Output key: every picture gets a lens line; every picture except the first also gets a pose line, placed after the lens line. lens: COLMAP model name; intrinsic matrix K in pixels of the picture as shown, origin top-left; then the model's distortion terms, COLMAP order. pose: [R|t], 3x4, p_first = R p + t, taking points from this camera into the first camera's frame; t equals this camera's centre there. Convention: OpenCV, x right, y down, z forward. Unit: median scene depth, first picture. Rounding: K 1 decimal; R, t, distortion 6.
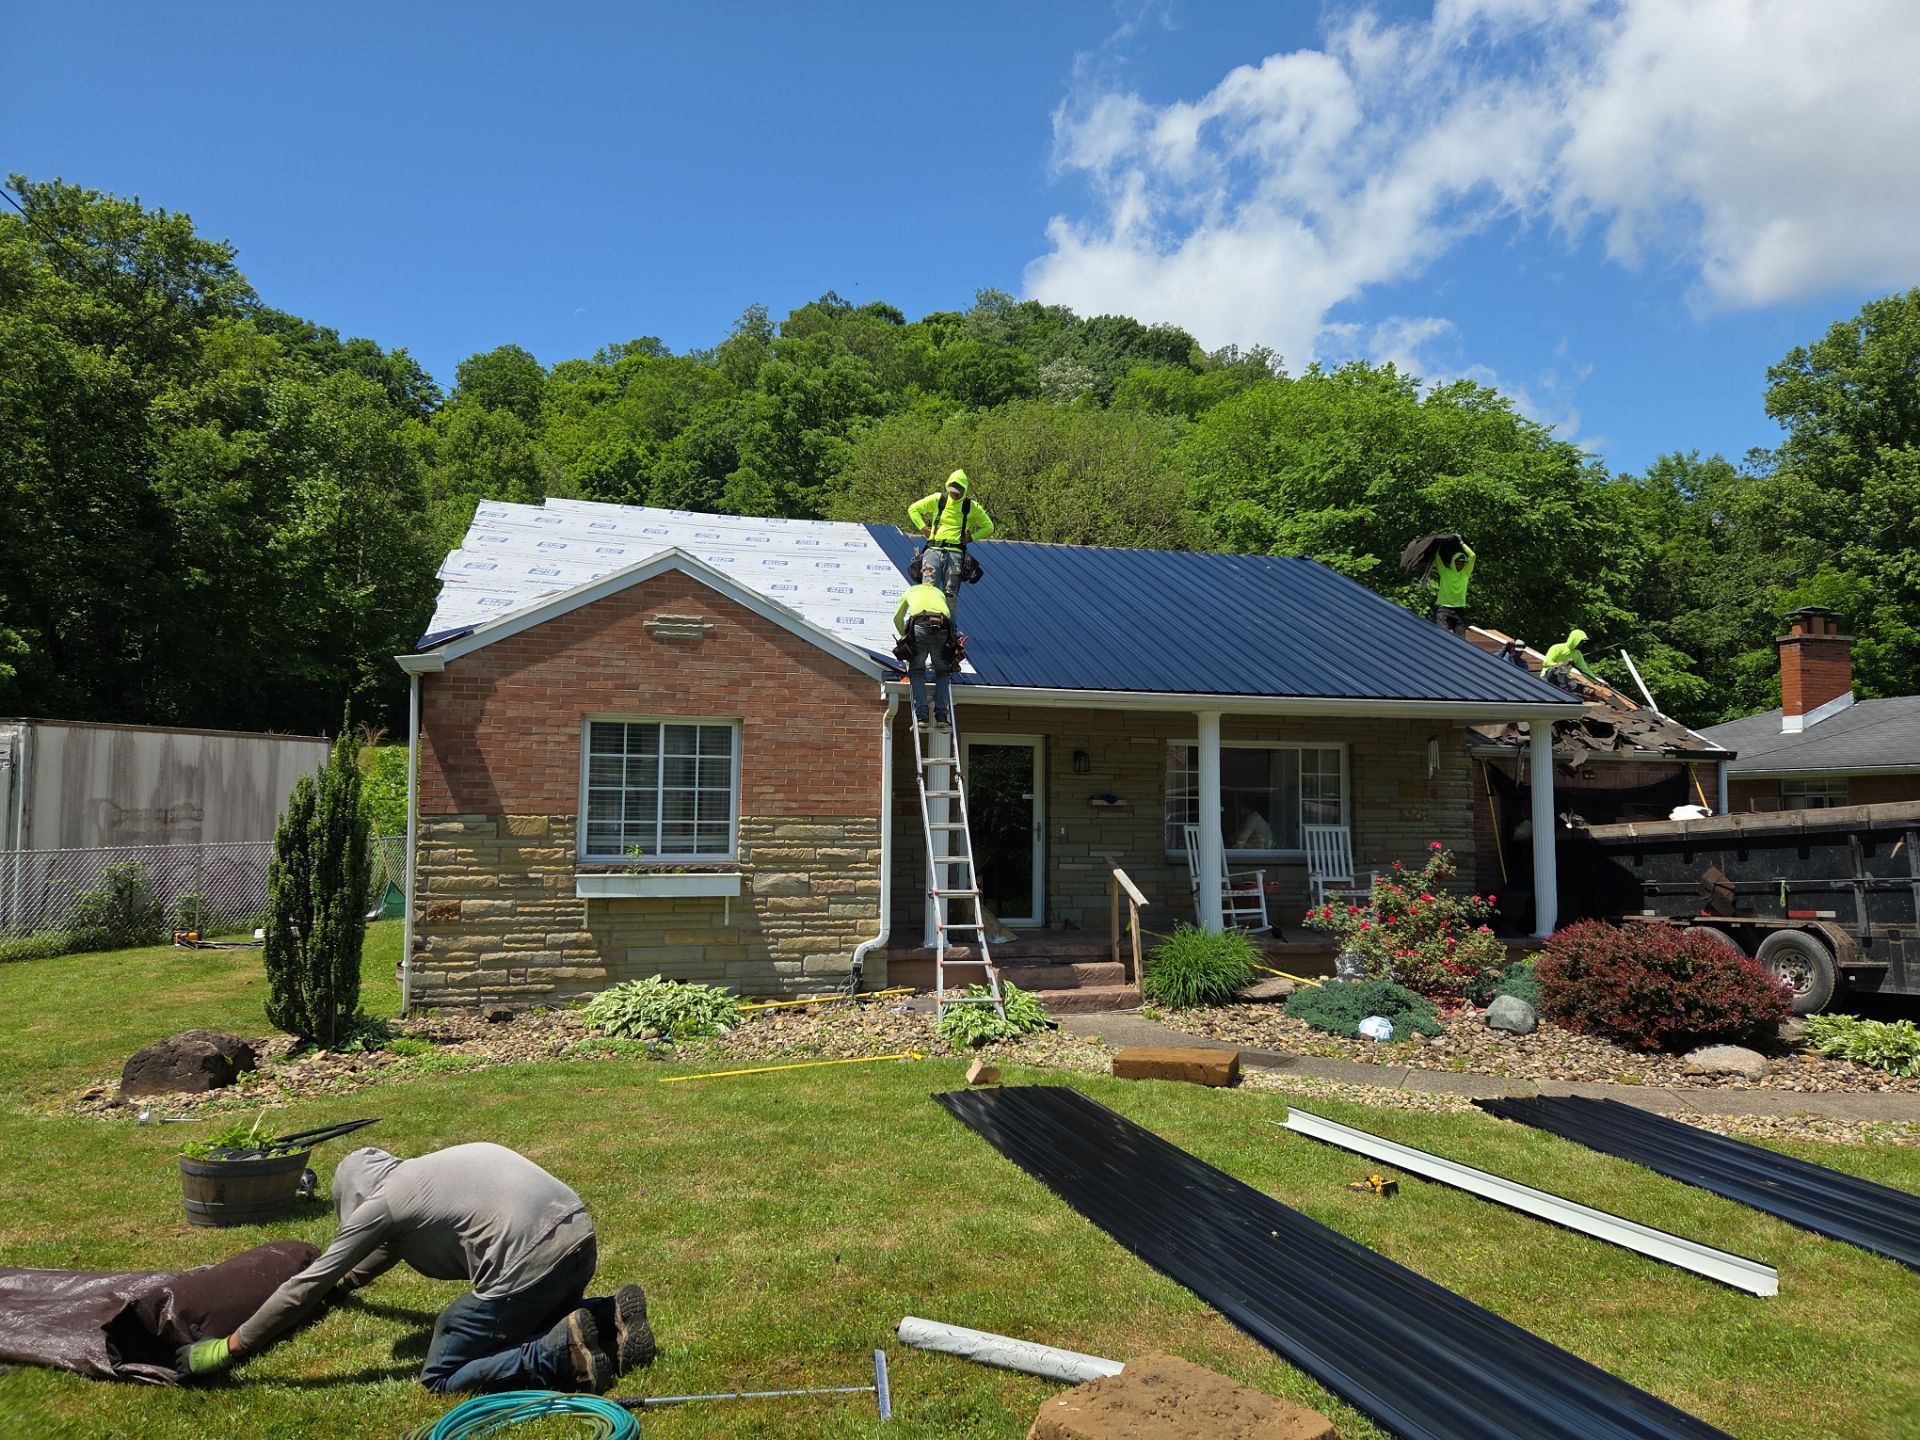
lens RADIAL K [[1261.9, 0, 962.9], [0, 1261.9, 718.5], [0, 0, 1]] dist [0.056199, -0.028907]
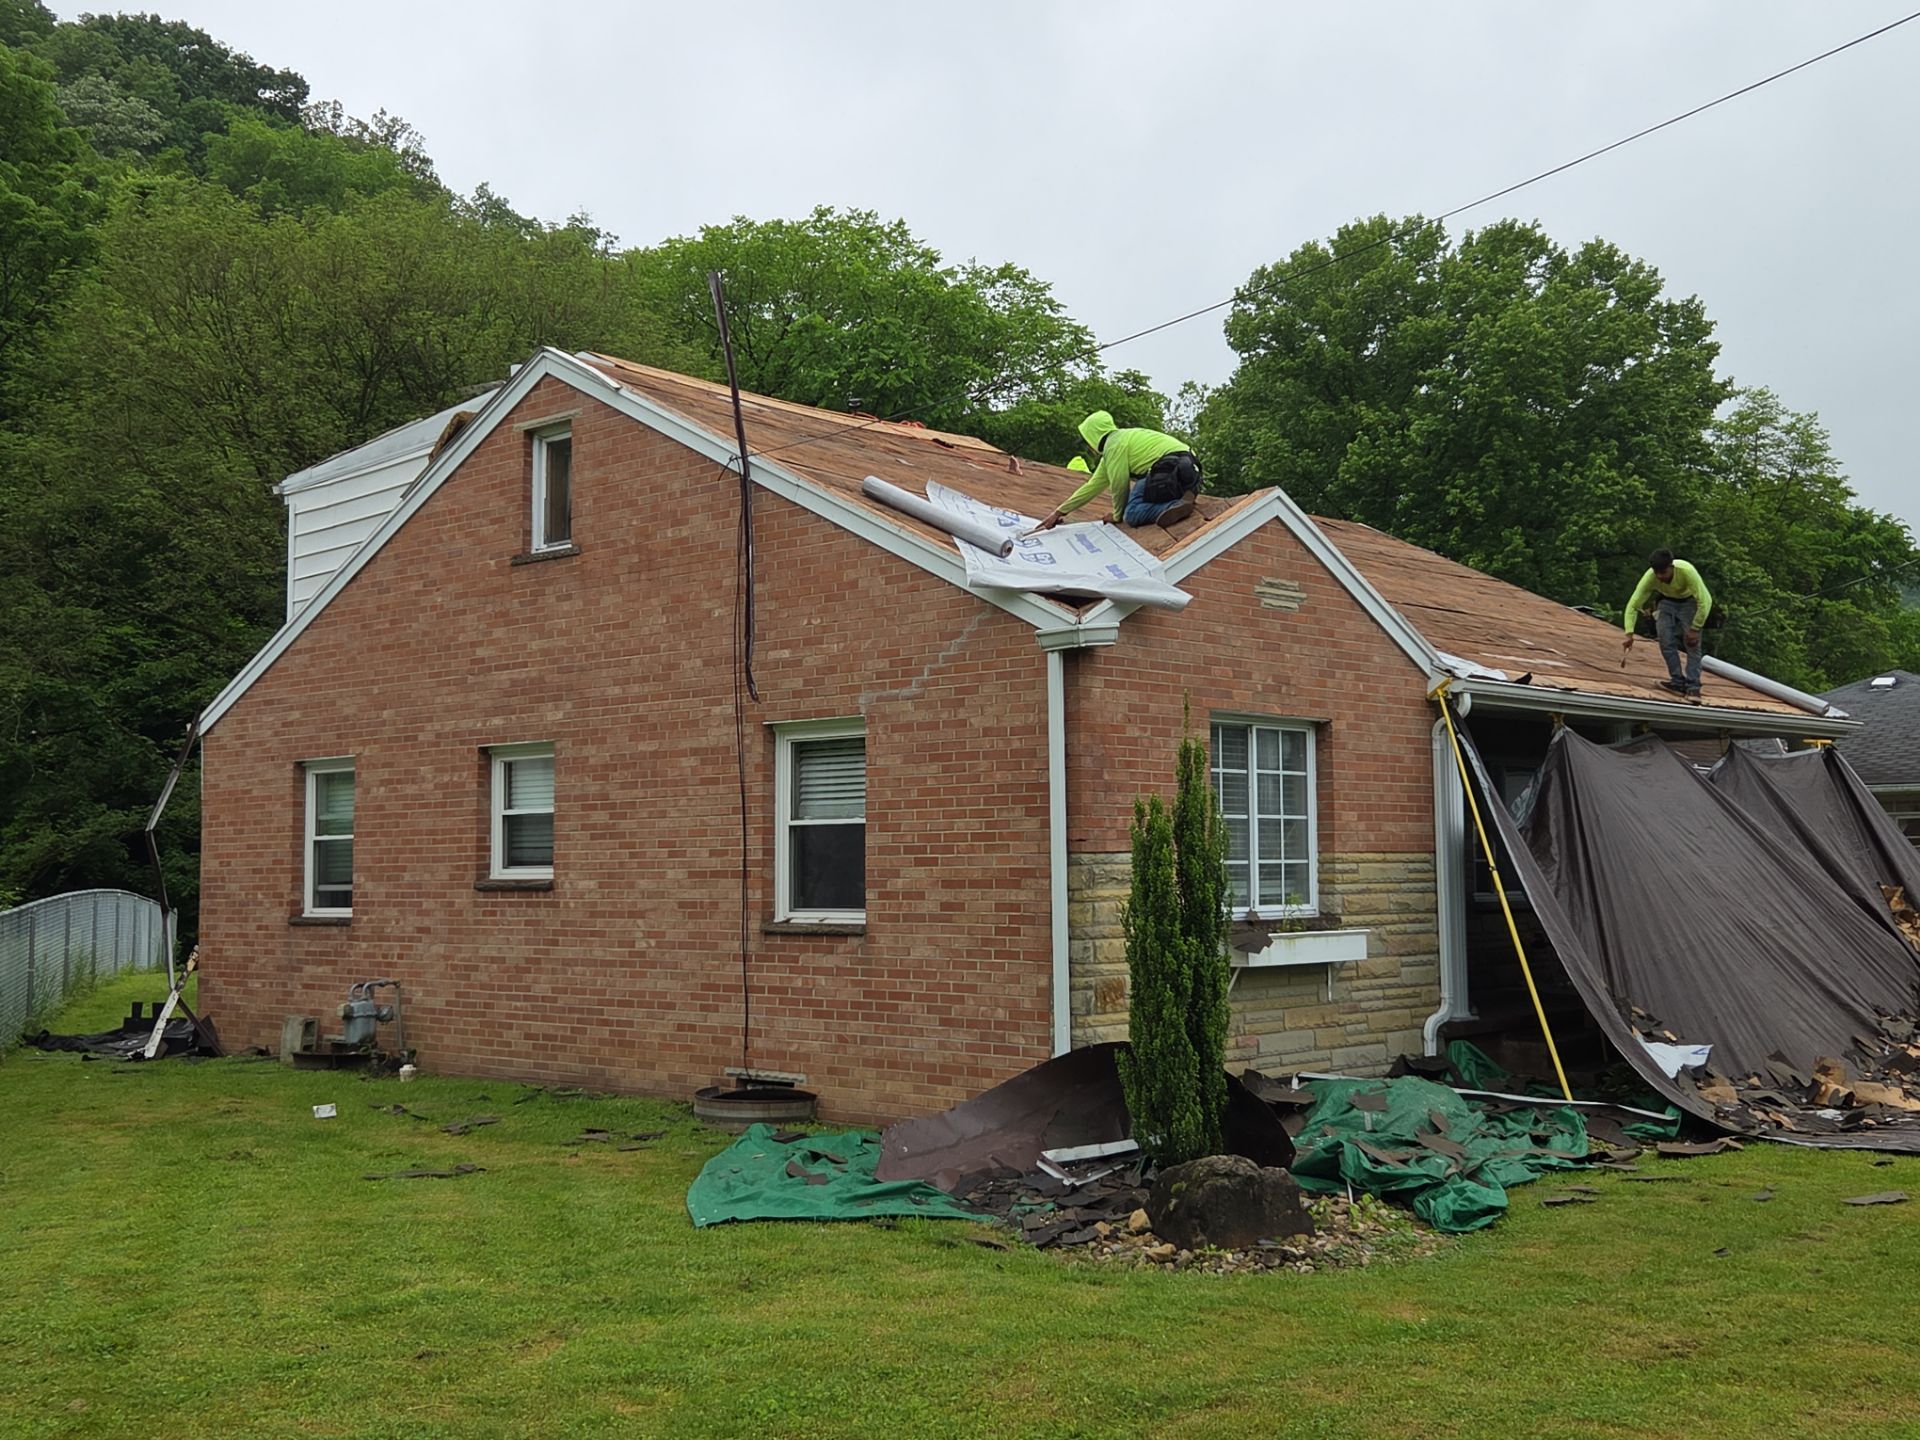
lens RADIAL K [[2038.9, 0, 925.6], [0, 2038.9, 692.1], [0, 0, 1]] dist [0.054524, 0.000000]
pose [[0.857121, 0.026891, 0.514413, -0.752211], [-0.021609, 0.999634, -0.016252, 0.005461], [-0.514662, 0.002814, 0.857389, 0.068760]]
